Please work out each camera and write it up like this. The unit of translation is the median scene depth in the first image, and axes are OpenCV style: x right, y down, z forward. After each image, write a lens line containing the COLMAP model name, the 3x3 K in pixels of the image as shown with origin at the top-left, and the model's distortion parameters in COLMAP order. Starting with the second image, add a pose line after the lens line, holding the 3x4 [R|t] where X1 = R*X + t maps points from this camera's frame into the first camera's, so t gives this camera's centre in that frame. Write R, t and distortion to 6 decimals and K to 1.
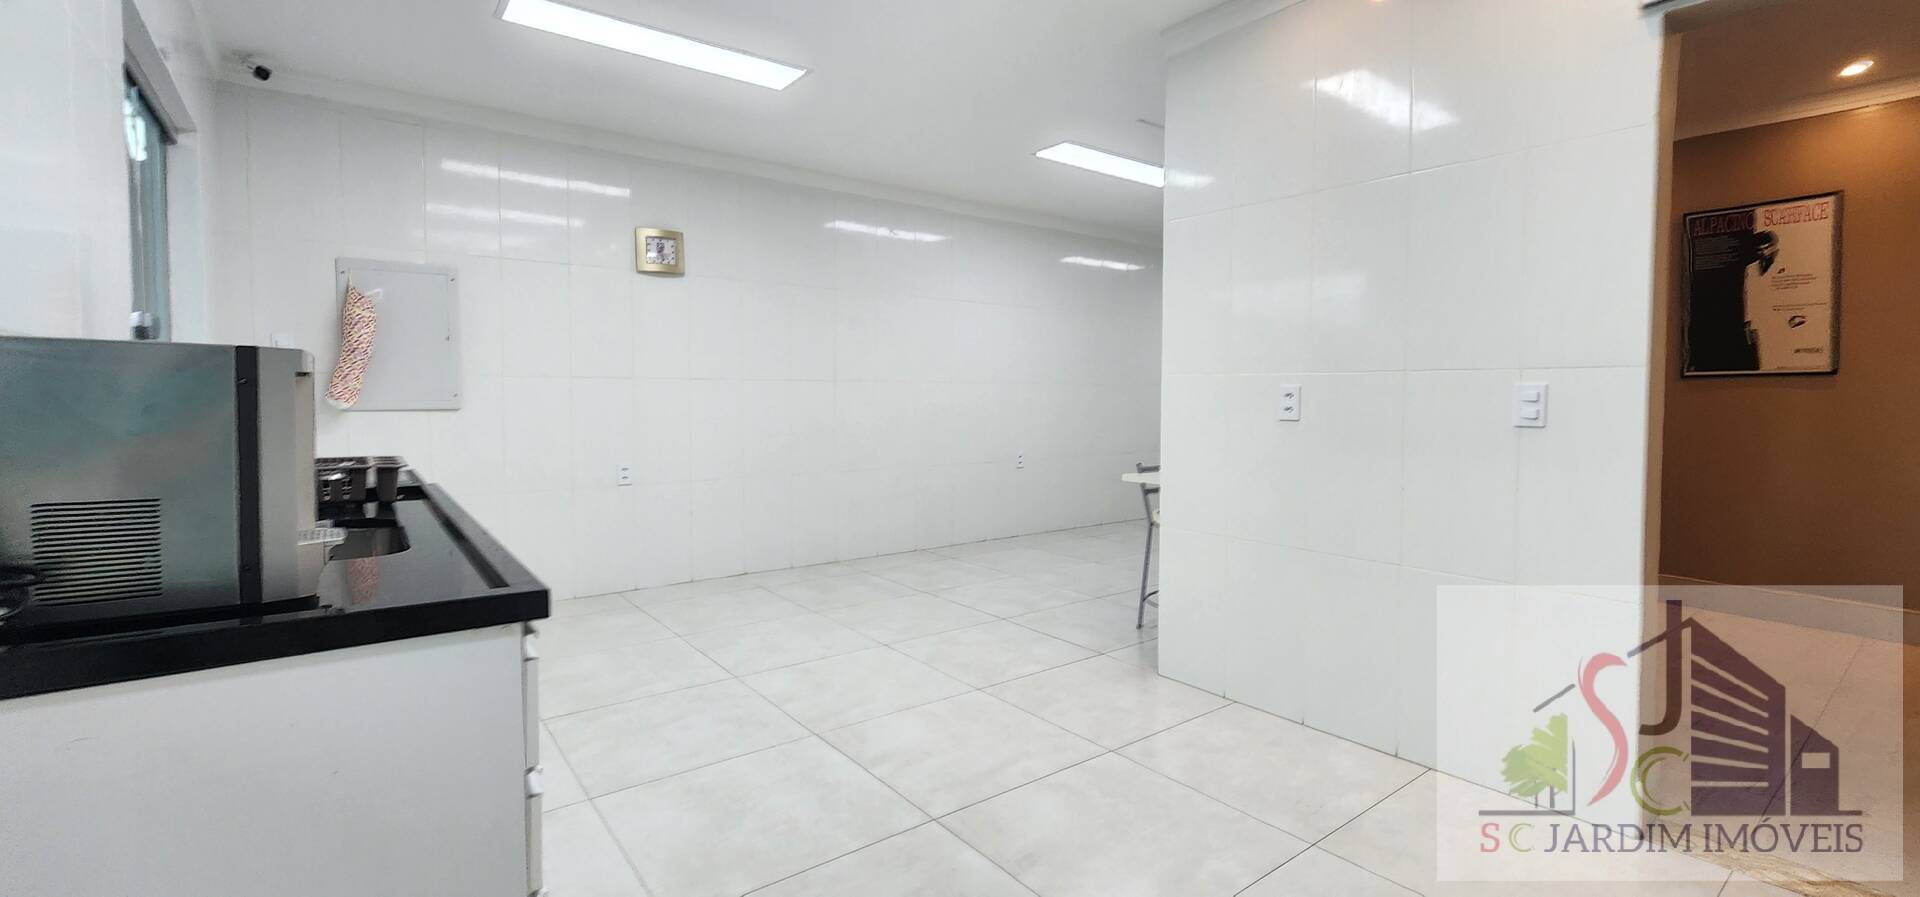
lens RADIAL K [[801.5, 0, 971.5], [0, 801.5, 435.3], [0, 0, 1]] dist [-0.001692, -0.000029]
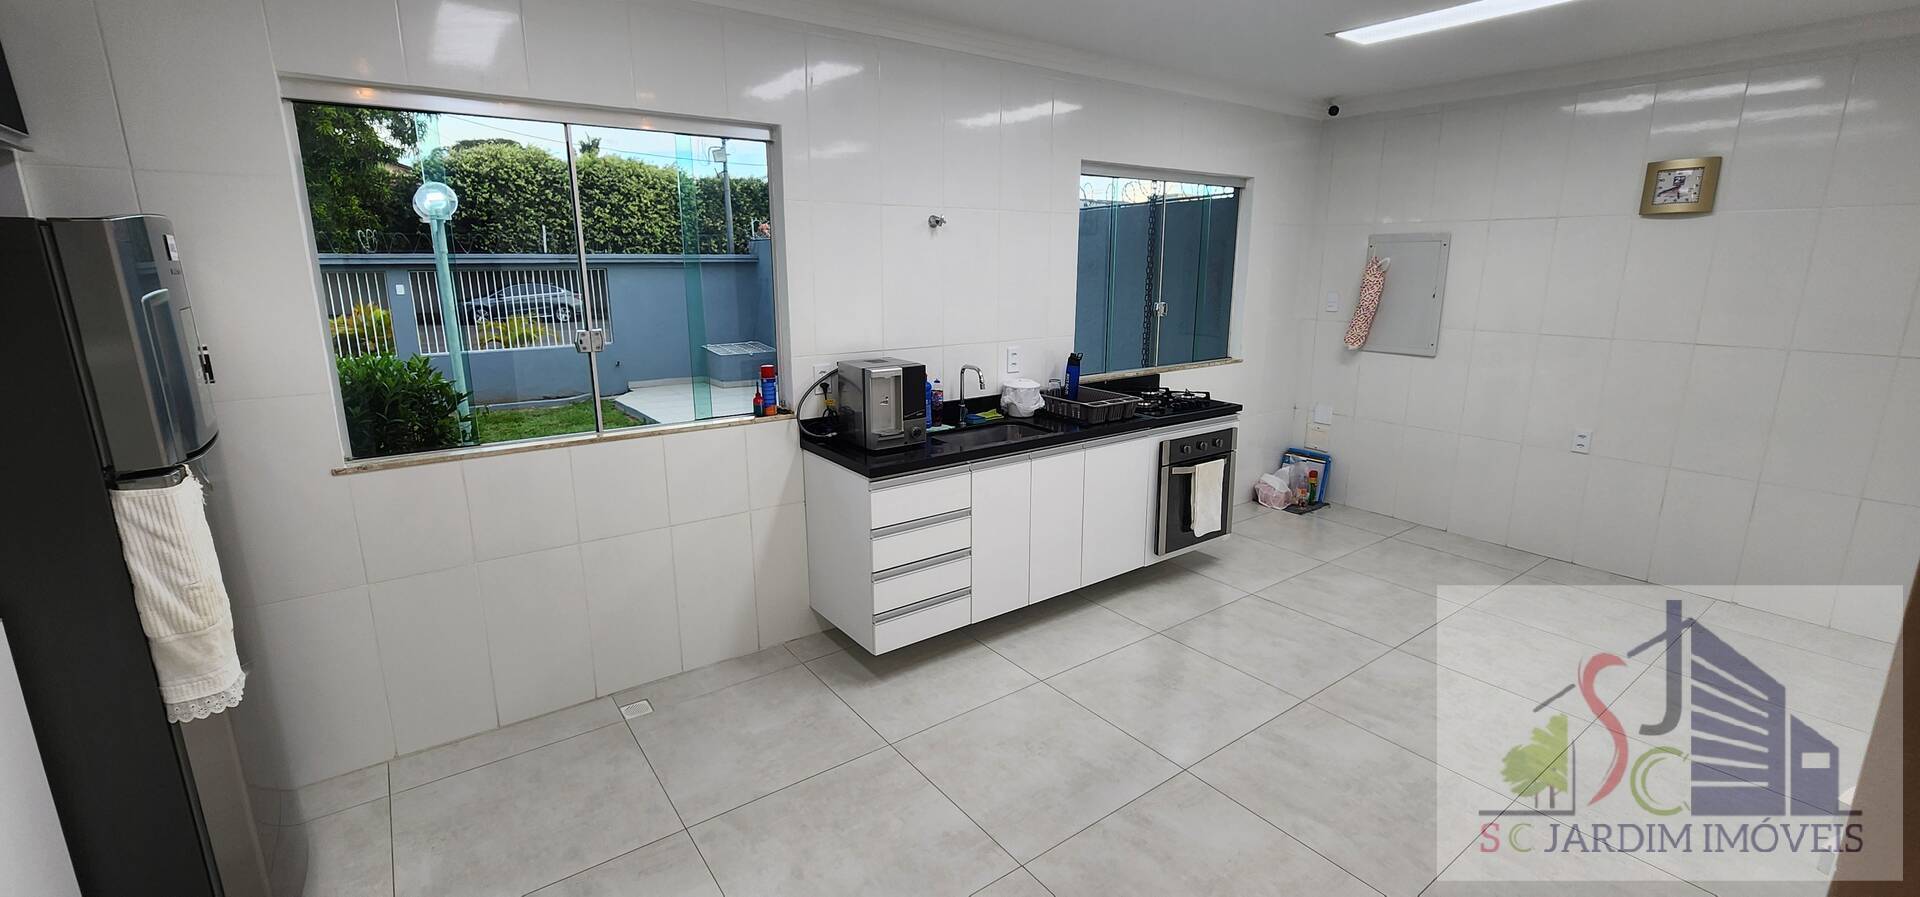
lens RADIAL K [[801.5, 0, 971.5], [0, 801.5, 435.3], [0, 0, 1]] dist [-0.001692, -0.000029]
pose [[-0.026042, 0.201556, -0.979131, 0.578097], [-0.049124, 0.978022, 0.202634, -0.131529], [0.998453, 0.053375, -0.015569, 0.371744]]
